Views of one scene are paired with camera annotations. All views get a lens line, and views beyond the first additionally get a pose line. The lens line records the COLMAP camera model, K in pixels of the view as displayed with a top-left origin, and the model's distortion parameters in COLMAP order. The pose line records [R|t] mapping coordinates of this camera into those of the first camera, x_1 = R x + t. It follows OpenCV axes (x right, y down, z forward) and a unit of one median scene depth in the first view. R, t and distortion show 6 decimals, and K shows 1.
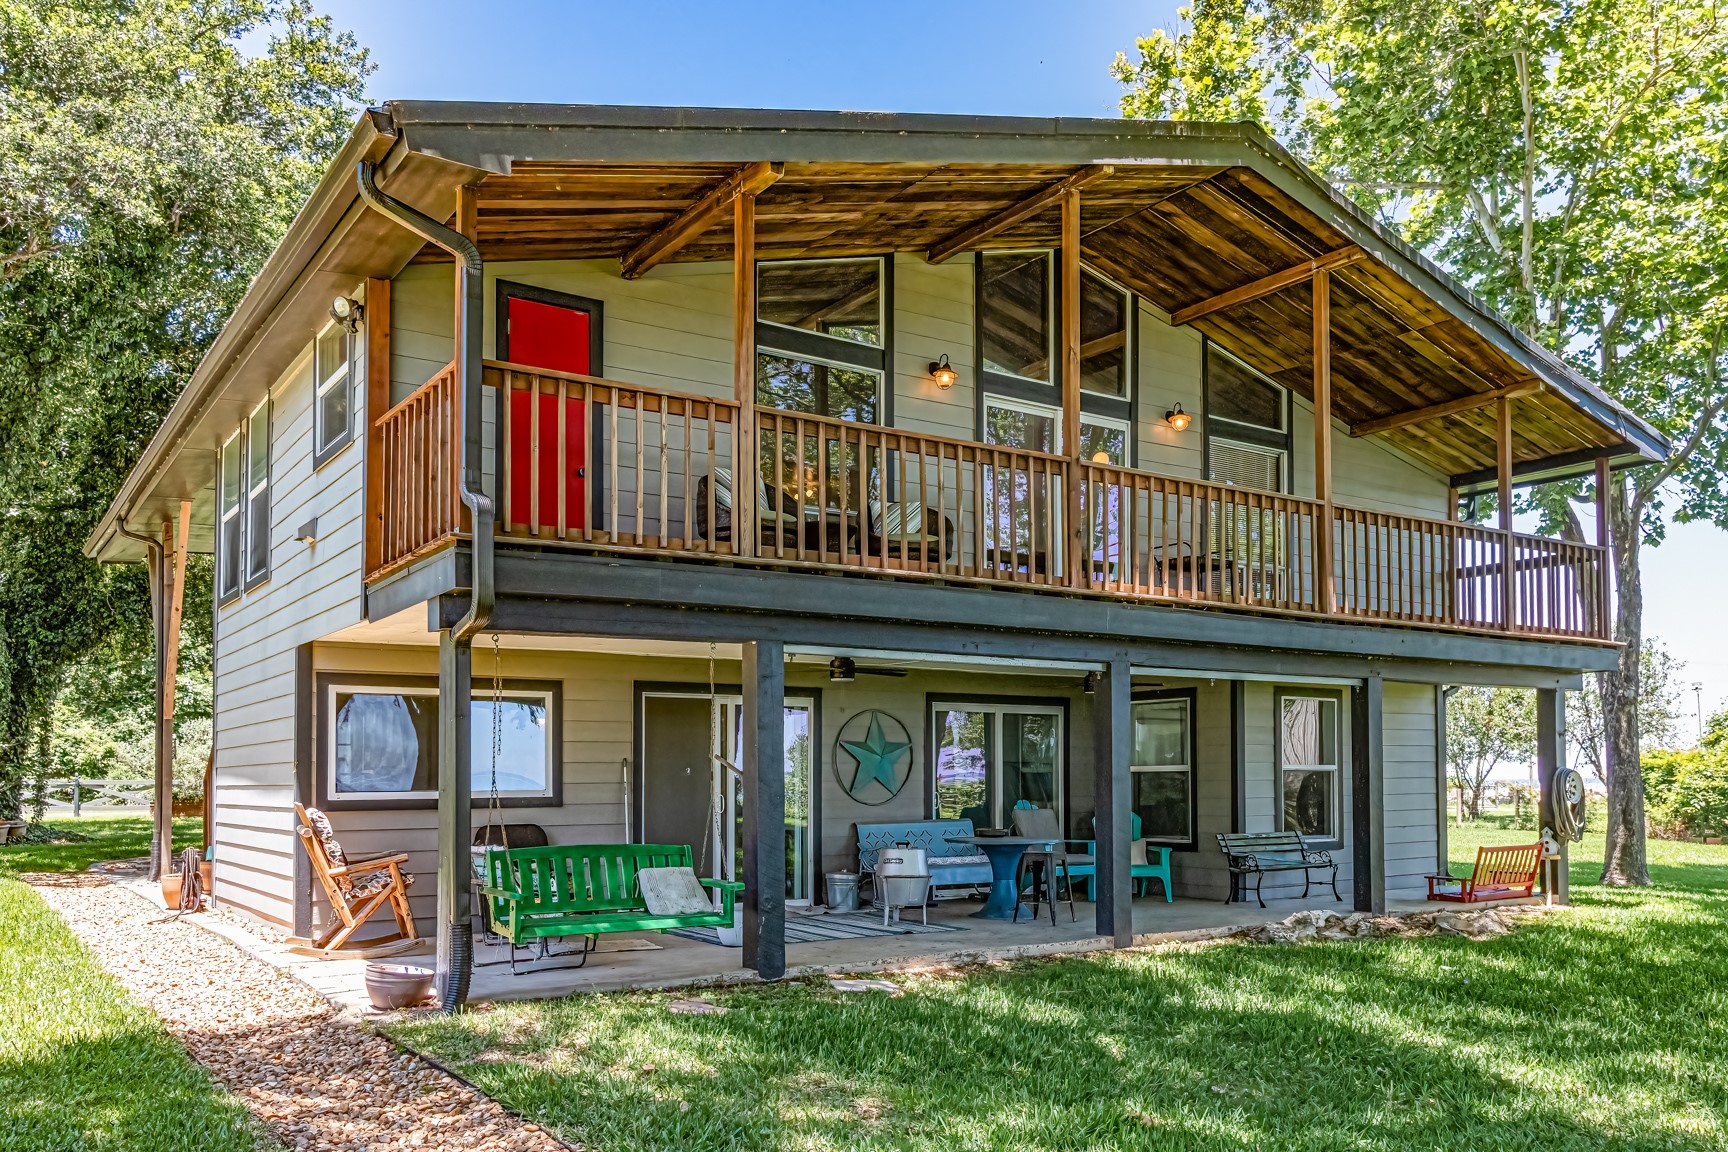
lens RADIAL K [[3735.7, 0, 864.2], [0, 3735.7, 466.7], [0, 0, 1]] dist [0.300241, -0.134699]
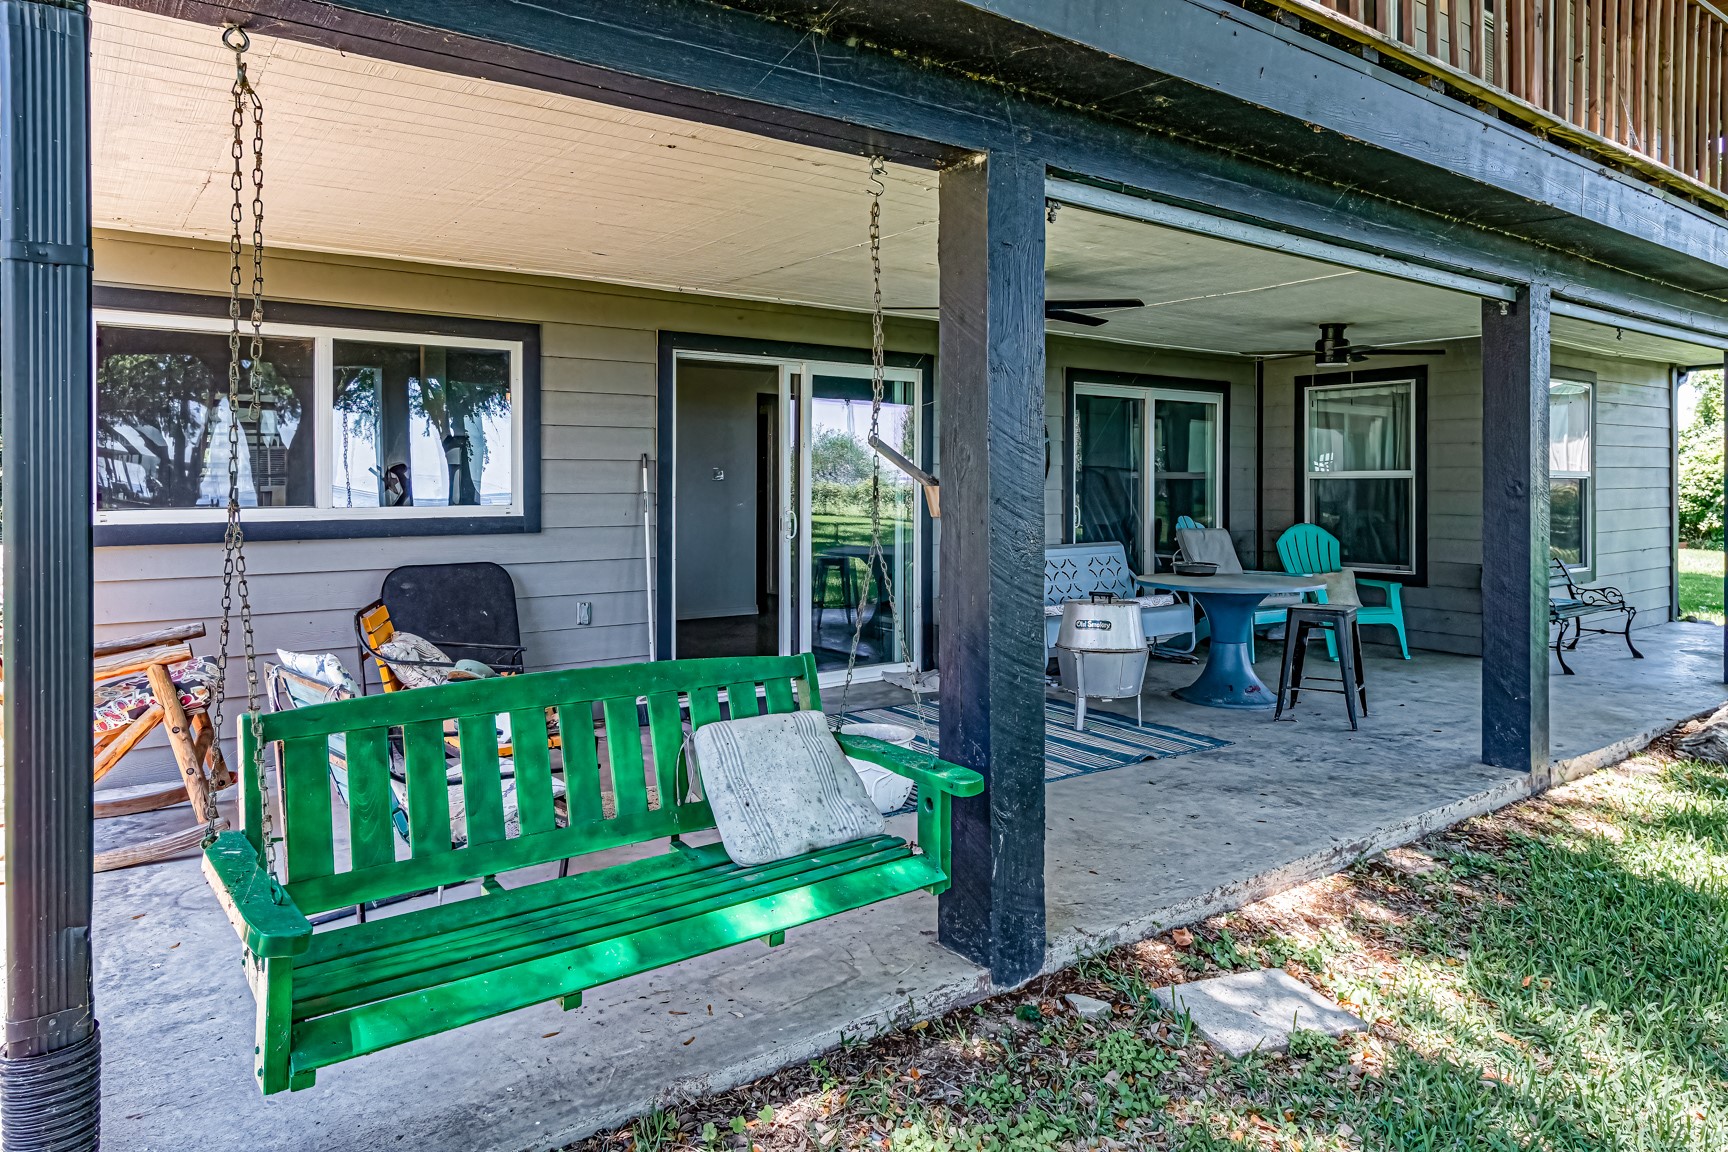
lens RADIAL K [[3735.7, 0, 864.2], [0, 3735.7, 466.7], [0, 0, 1]] dist [0.300241, -0.134699]
pose [[0.999992, 0.002358, -0.003301, -0.026503], [-0.002094, 0.996963, 0.077850, 0.032790], [0.003475, -0.077842, 0.996960, 0.397637]]
